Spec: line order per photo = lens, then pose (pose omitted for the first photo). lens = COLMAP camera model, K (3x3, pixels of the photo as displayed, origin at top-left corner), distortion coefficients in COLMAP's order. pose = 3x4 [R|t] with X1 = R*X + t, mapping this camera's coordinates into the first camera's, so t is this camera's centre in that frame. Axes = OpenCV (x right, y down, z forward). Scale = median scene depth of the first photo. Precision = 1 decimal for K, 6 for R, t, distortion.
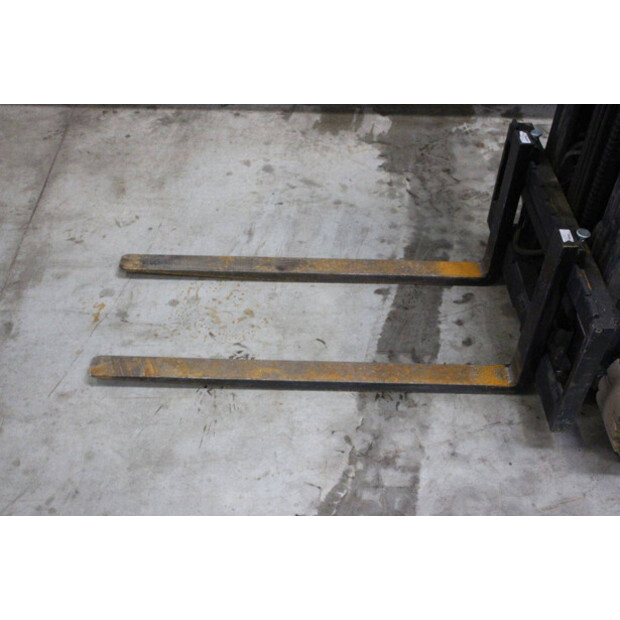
lens RADIAL K [[710.7, 0, 309.8], [0, 710.7, 309.6], [0, 0, 1]] dist [-0.035850, 0.000000]
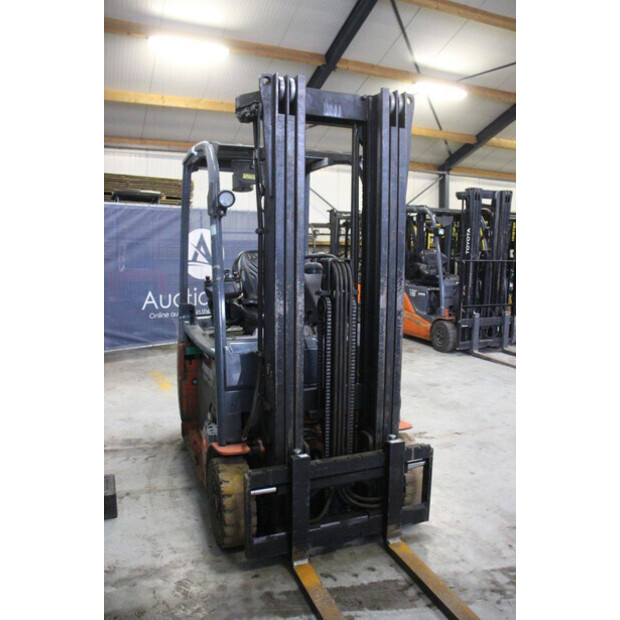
lens RADIAL K [[508.5, 0, 307.0], [0, 508.5, 307.1], [0, 0, 1]] dist [-0.163022, 0.131708]
pose [[-0.371166, -0.125140, 0.920096, -0.577104], [0.627804, 0.696268, 0.347954, -0.753494], [-0.684177, 0.706789, -0.179867, 0.893101]]
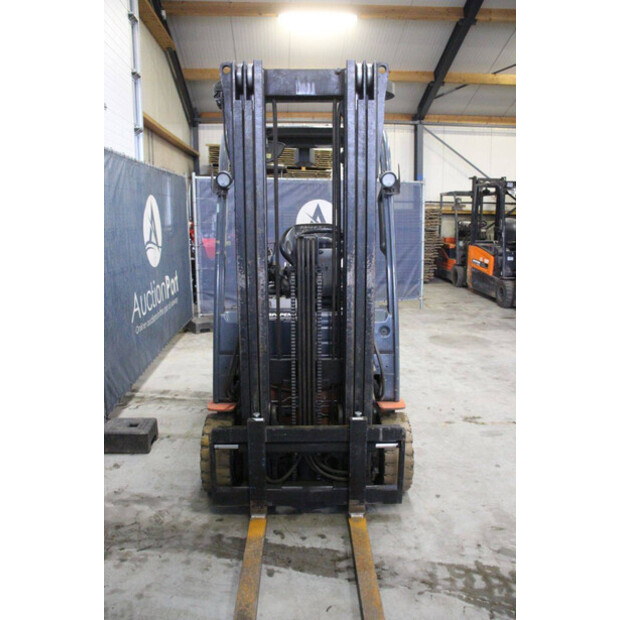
lens RADIAL K [[508.5, 0, 305.7], [0, 508.5, 310.3], [0, 0, 1]] dist [-0.163022, 0.131708]
pose [[-0.017964, -0.200598, 0.979509, -0.705309], [0.690391, 0.706134, 0.157274, -0.480792], [-0.723213, 0.679069, 0.125806, 0.569442]]
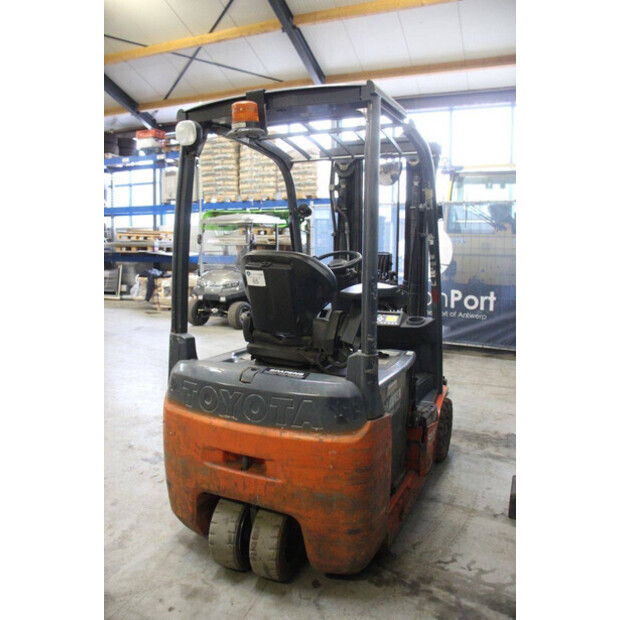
lens RADIAL K [[508.5, 0, 307.7], [0, 508.5, 306.0], [0, 0, 1]] dist [-0.163022, 0.131708]
pose [[-0.427106, 0.097553, -0.898924, 1.943314], [-0.629438, 0.681652, 0.373039, -0.761893], [0.649144, 0.725144, -0.229734, 0.937649]]
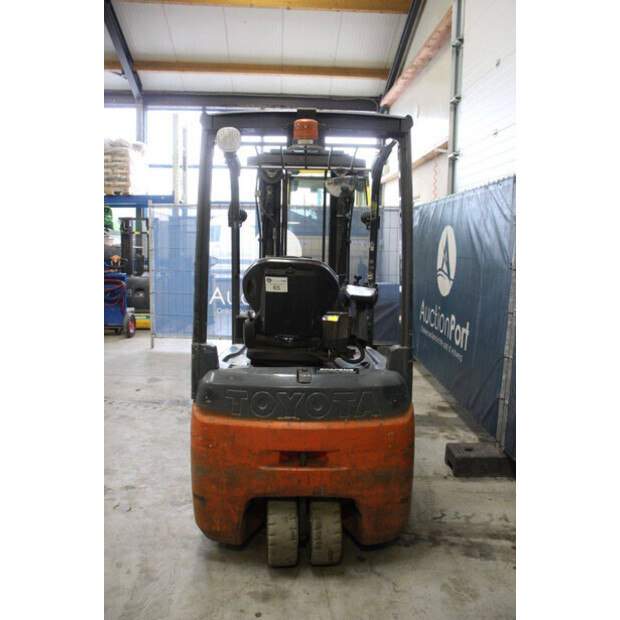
lens RADIAL K [[536.1, 0, 312.6], [0, 536.1, 310.3], [0, 0, 1]] dist [-0.128053, 0.079832]
pose [[0.026374, 0.110681, -0.993506, 2.194016], [-0.700897, 0.710687, 0.060568, -0.425561], [0.712775, 0.694748, 0.096320, 0.566170]]
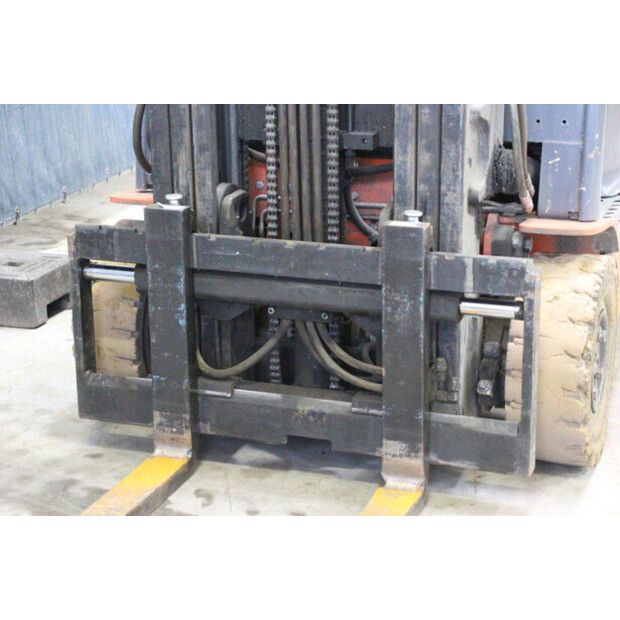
lens RADIAL K [[1366.1, 0, 311.7], [0, 1366.1, 309.8], [0, 0, 1]] dist [0.321653, 0.000000]
pose [[0.330575, -0.294990, 0.896494, -0.763312], [0.659926, 0.751321, 0.003879, -0.081753], [-0.674699, 0.590337, 0.443039, 0.376357]]
